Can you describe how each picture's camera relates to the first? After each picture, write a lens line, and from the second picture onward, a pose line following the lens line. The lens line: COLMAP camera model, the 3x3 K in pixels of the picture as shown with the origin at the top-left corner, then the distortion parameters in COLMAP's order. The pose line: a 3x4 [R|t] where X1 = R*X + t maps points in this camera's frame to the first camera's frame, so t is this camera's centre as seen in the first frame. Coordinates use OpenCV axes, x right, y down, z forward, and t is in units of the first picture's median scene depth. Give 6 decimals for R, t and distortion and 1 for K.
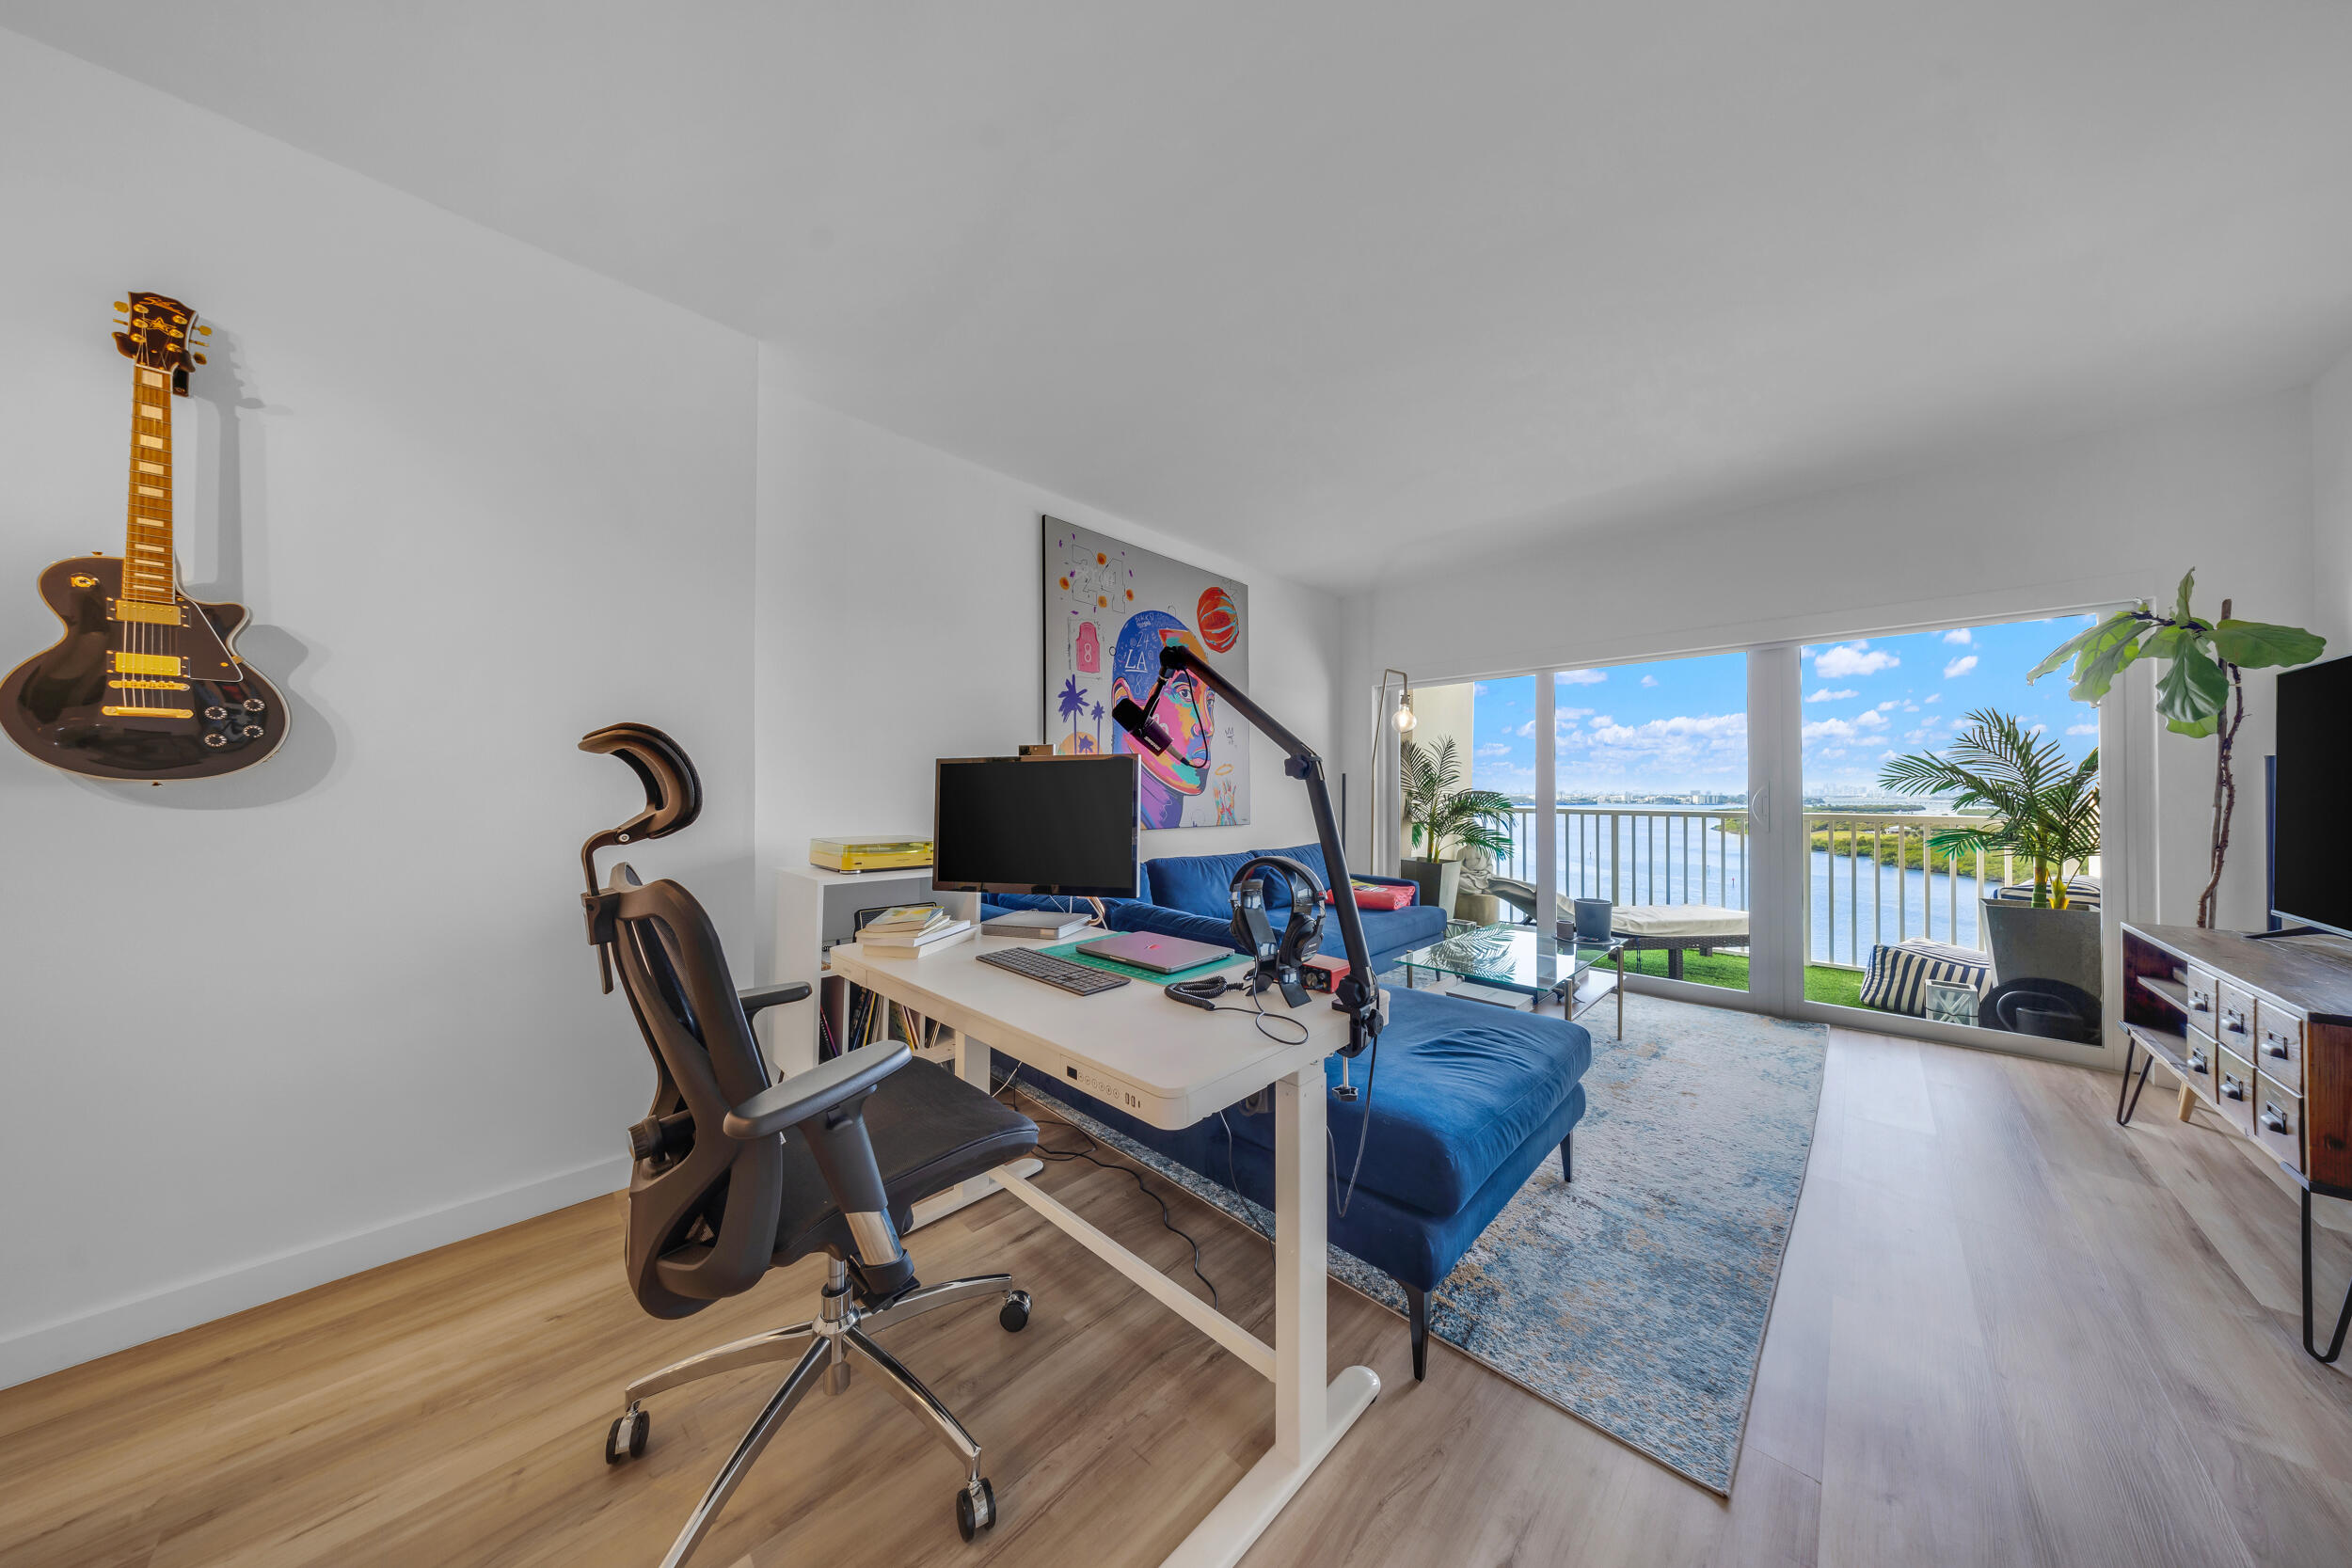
lens RADIAL K [[703.9, 0, 1176.0], [0, 703.9, 784.0], [0, 0, 1]] dist [0.013573, -0.000002]
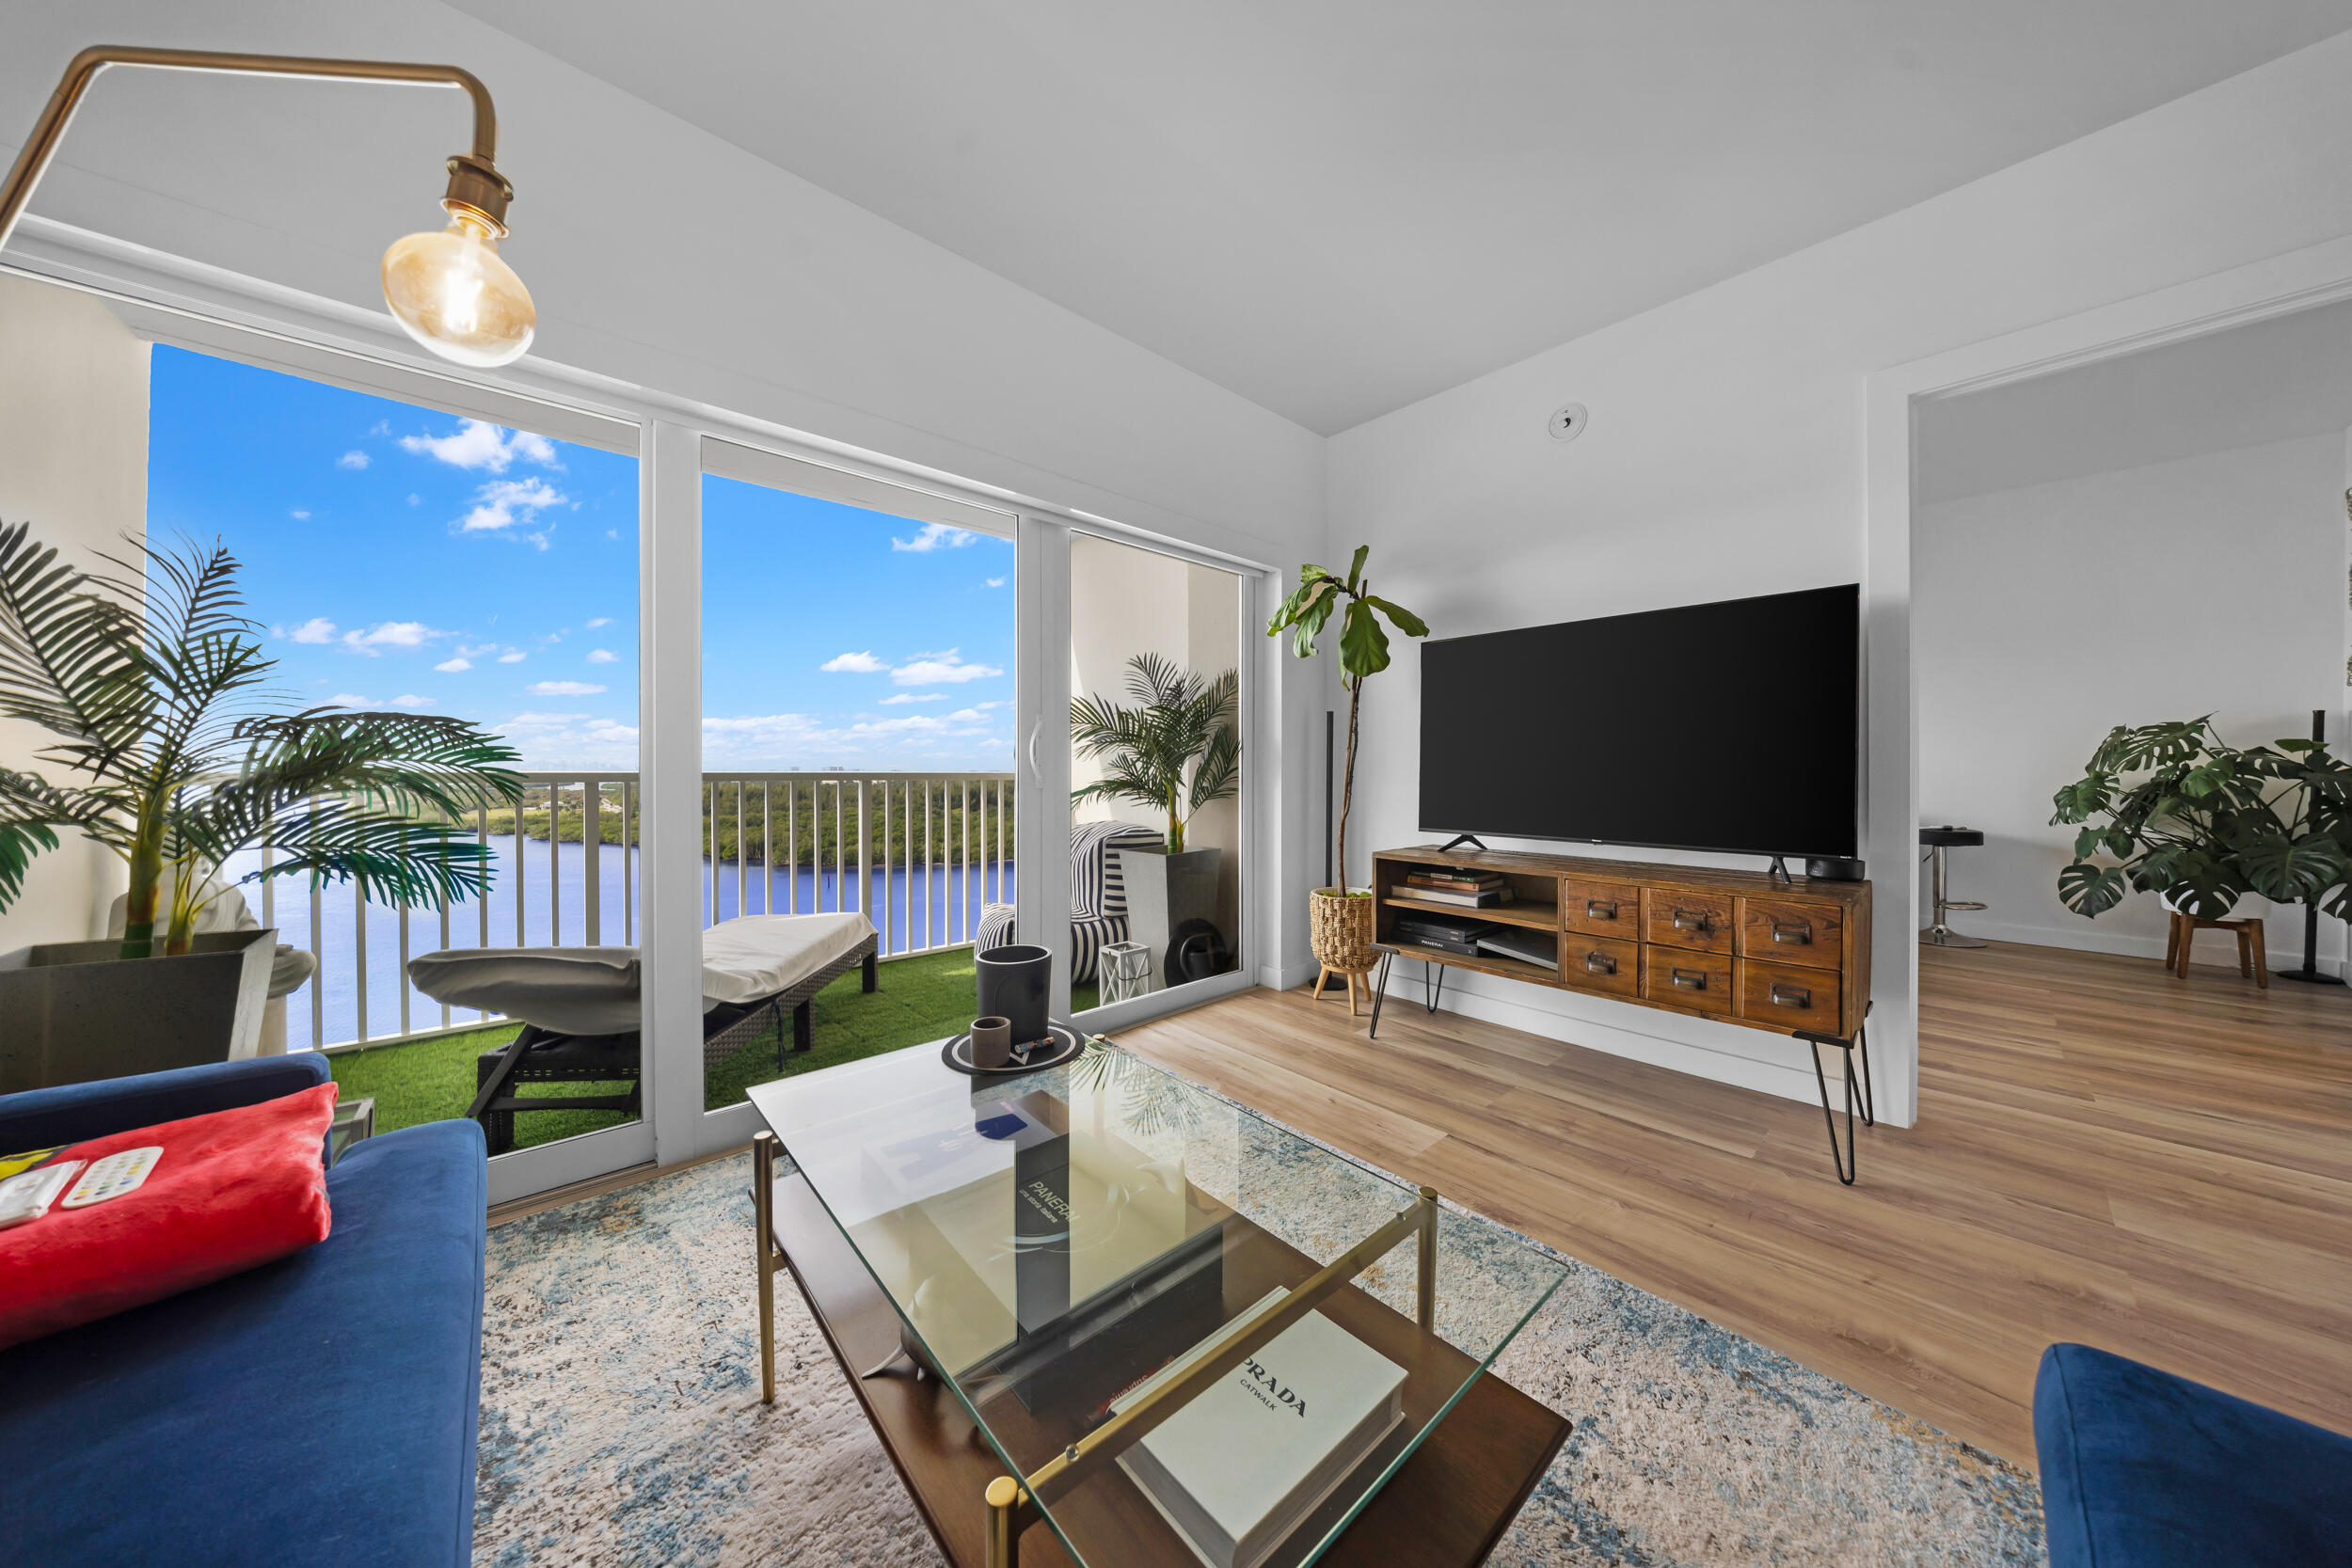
lens RADIAL K [[741.8, 0, 1183.9], [0, 741.8, 776.8], [0, 0, 1]] dist [0.001152, -0.000014]
pose [[0.049797, -0.010477, 0.998704, 0.084106], [-0.011517, 0.999872, 0.011064, 0.031281], [-0.998693, -0.012053, 0.049670, 0.578653]]
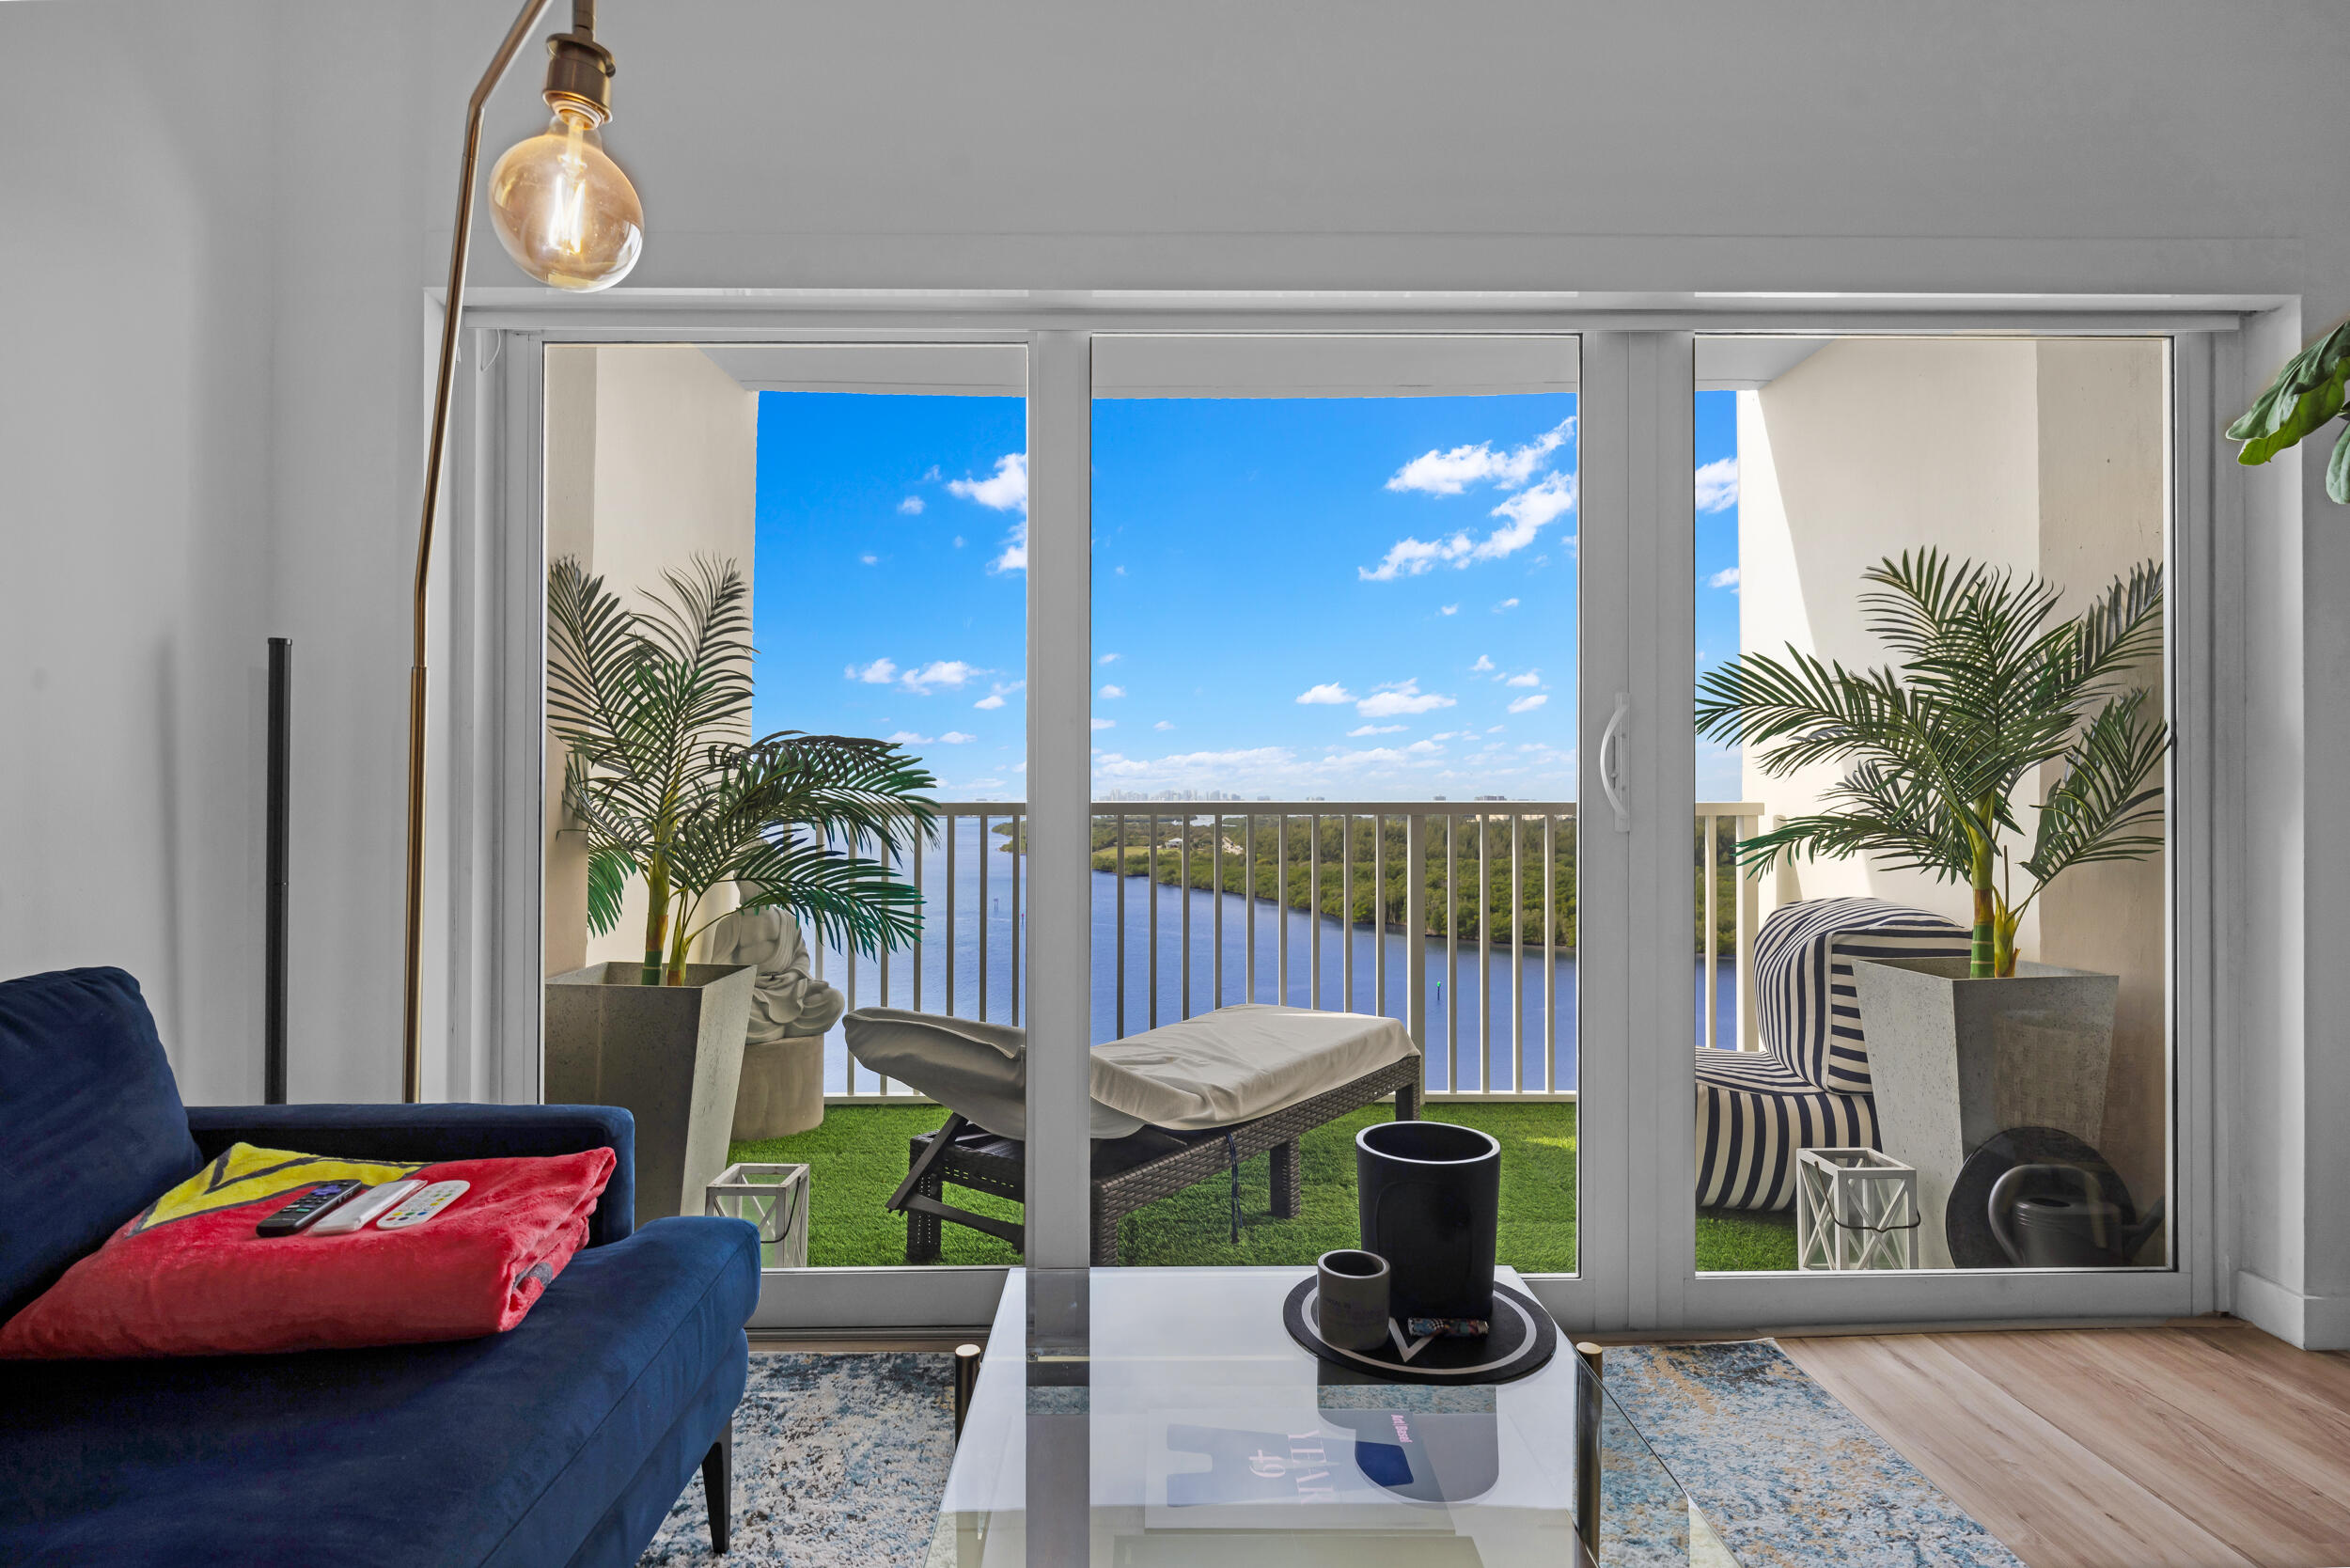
lens RADIAL K [[1152.0, 0, 1167.0], [0, 1152.0, 797.3], [0, 0, 1]] dist [0.039783, -0.028089]
pose [[0.699392, -0.000910, 0.714737, 0.167918], [-0.003867, 0.999980, 0.005057, 0.032280], [-0.714728, -0.006301, 0.699375, 0.523866]]
